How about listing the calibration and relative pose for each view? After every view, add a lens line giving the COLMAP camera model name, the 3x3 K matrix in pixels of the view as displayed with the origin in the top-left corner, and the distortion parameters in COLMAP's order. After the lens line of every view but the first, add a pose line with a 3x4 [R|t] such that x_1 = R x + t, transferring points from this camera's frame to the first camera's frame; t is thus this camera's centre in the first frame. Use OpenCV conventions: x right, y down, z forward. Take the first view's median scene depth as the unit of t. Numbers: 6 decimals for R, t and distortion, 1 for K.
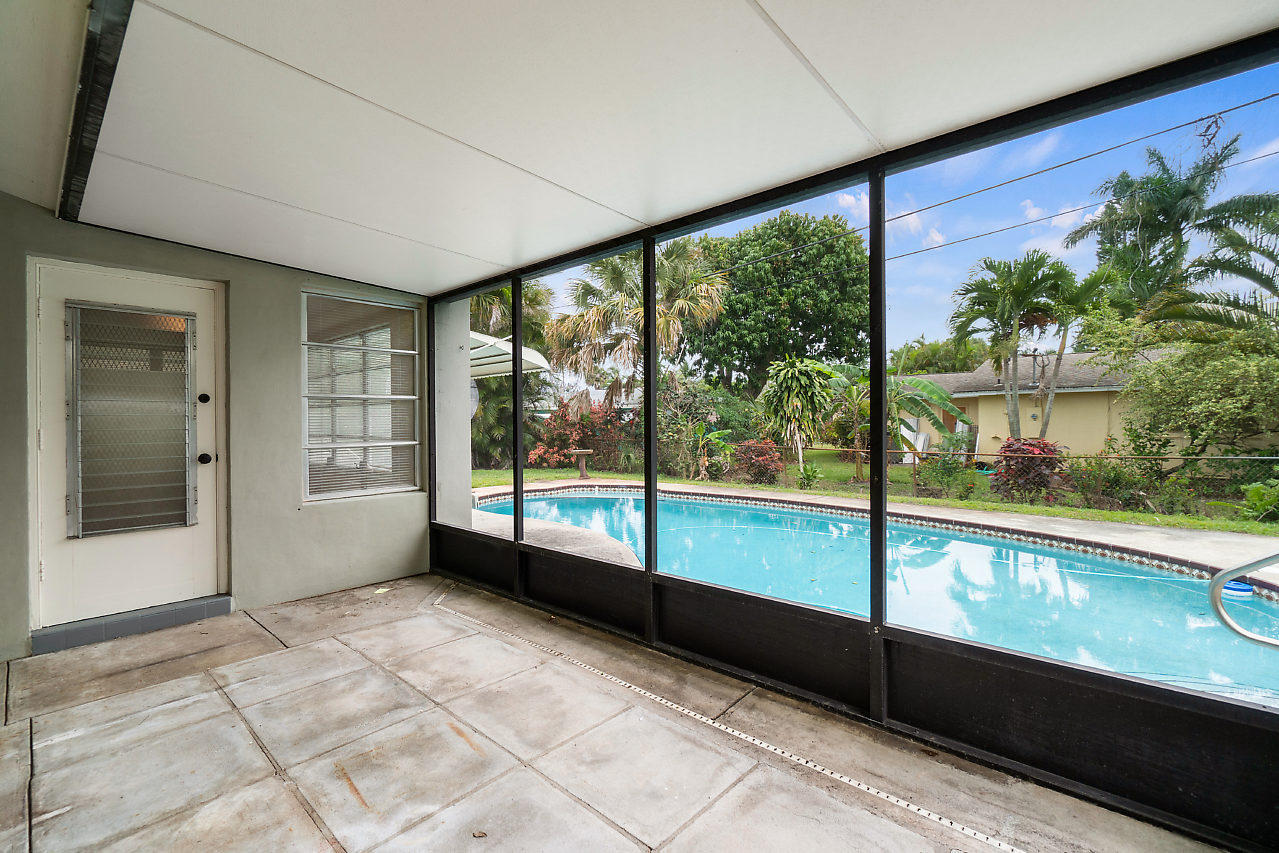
lens RADIAL K [[552.1, 0, 629.2], [0, 552.1, 421.2], [0, 0, 1]] dist [-0.005467, 0.000246]
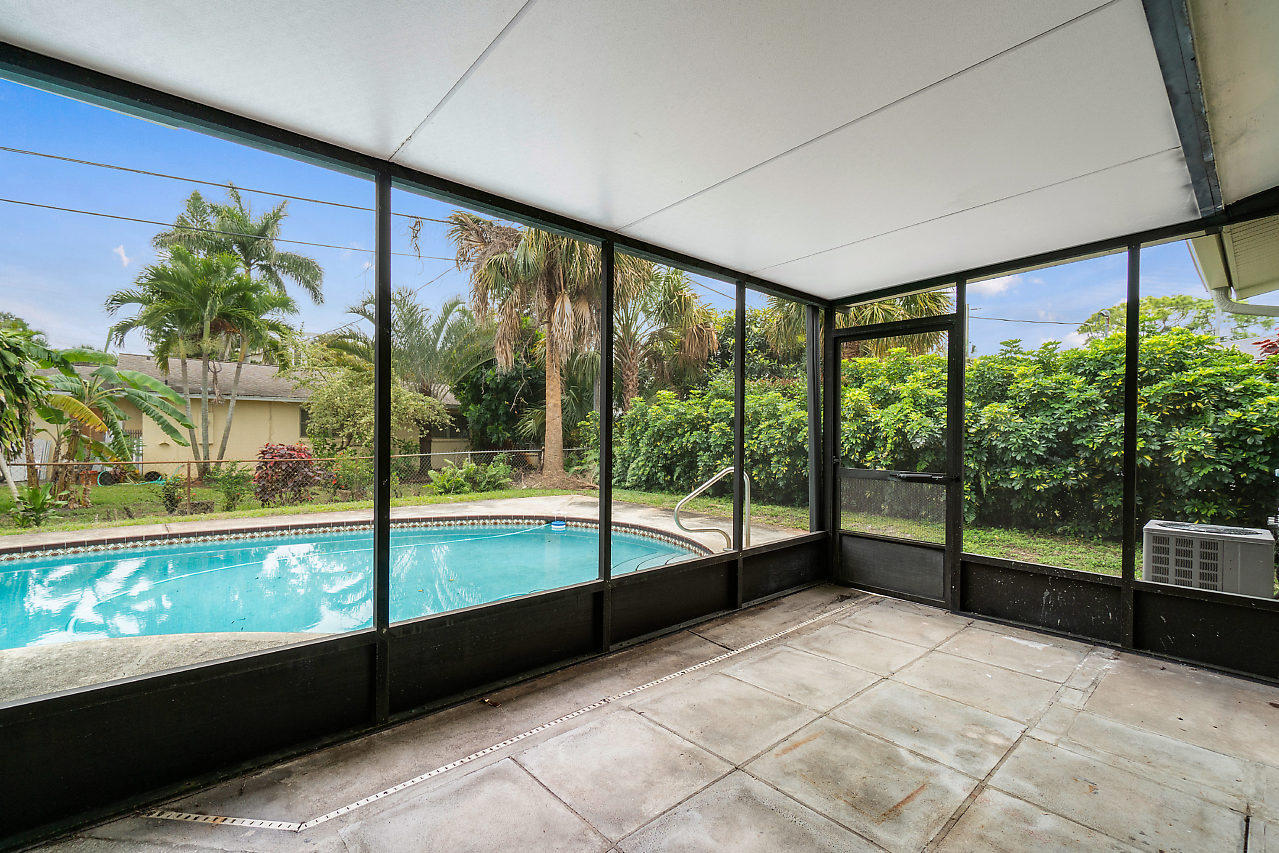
lens RADIAL K [[552.1, 0, 628.5], [0, 552.1, 438.3], [0, 0, 1]] dist [-0.005467, 0.000246]
pose [[0.123485, -0.006938, 0.992322, -1.098272], [-0.013413, 0.999873, 0.008660, 0.012297], [-0.992256, -0.014380, 0.123376, 0.988909]]
